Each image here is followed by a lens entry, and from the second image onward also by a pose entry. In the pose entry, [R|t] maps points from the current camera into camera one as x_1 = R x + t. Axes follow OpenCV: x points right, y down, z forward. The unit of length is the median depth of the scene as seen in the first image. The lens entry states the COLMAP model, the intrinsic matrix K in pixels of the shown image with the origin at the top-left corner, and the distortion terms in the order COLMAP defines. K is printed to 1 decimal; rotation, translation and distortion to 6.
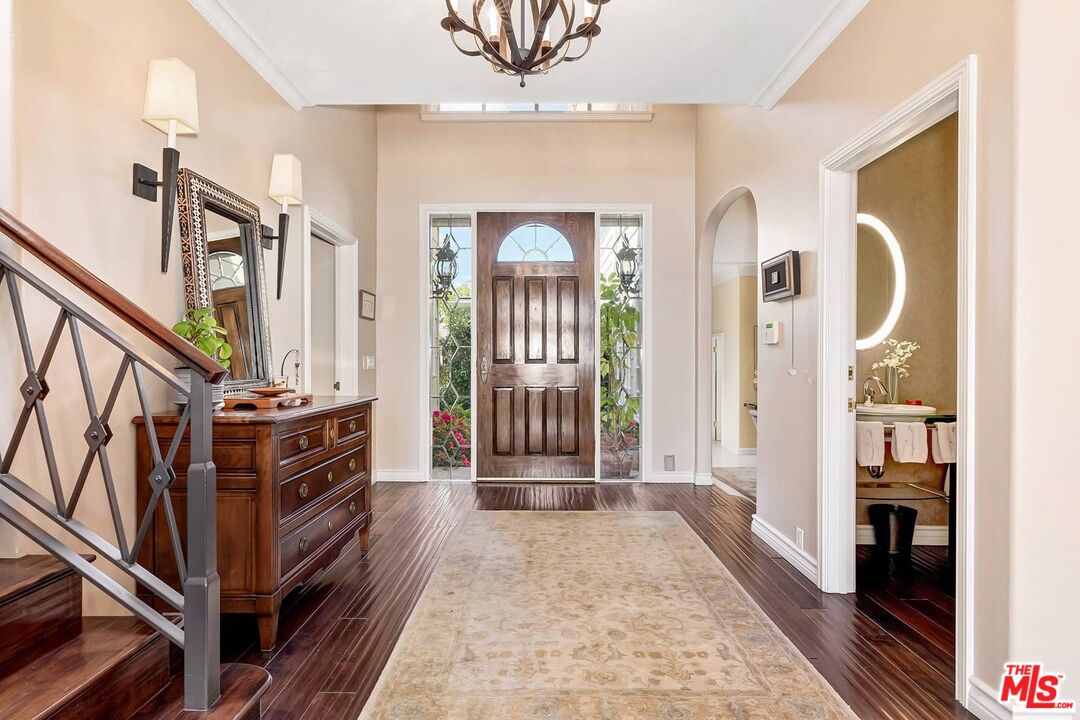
lens RADIAL K [[527.1, 0, 543.8], [0, 527.1, 362.5], [0, 0, 1]] dist [-0.000334, 0.000276]
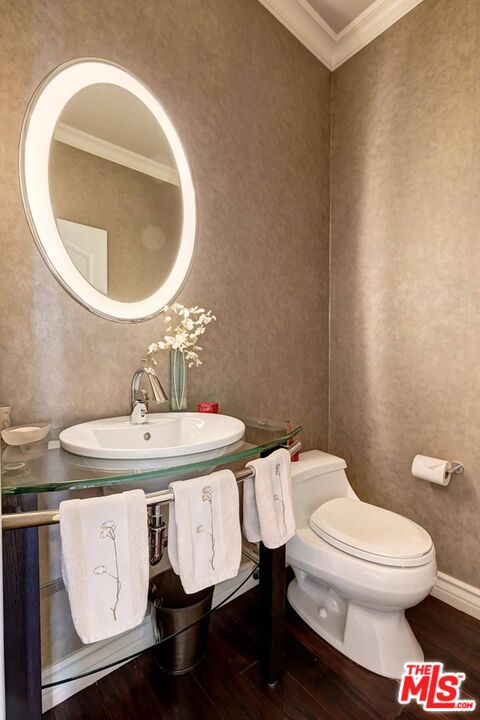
lens RADIAL K [[351.4, 0, 241.7], [0, 351.4, 361.3], [0, 0, 1]] dist [-0.000334, 0.000276]
pose [[0.750703, -0.015030, 0.660469, 0.457021], [0.010024, 0.999885, 0.011361, 0.017725], [-0.660564, -0.001908, 0.750767, 0.660930]]
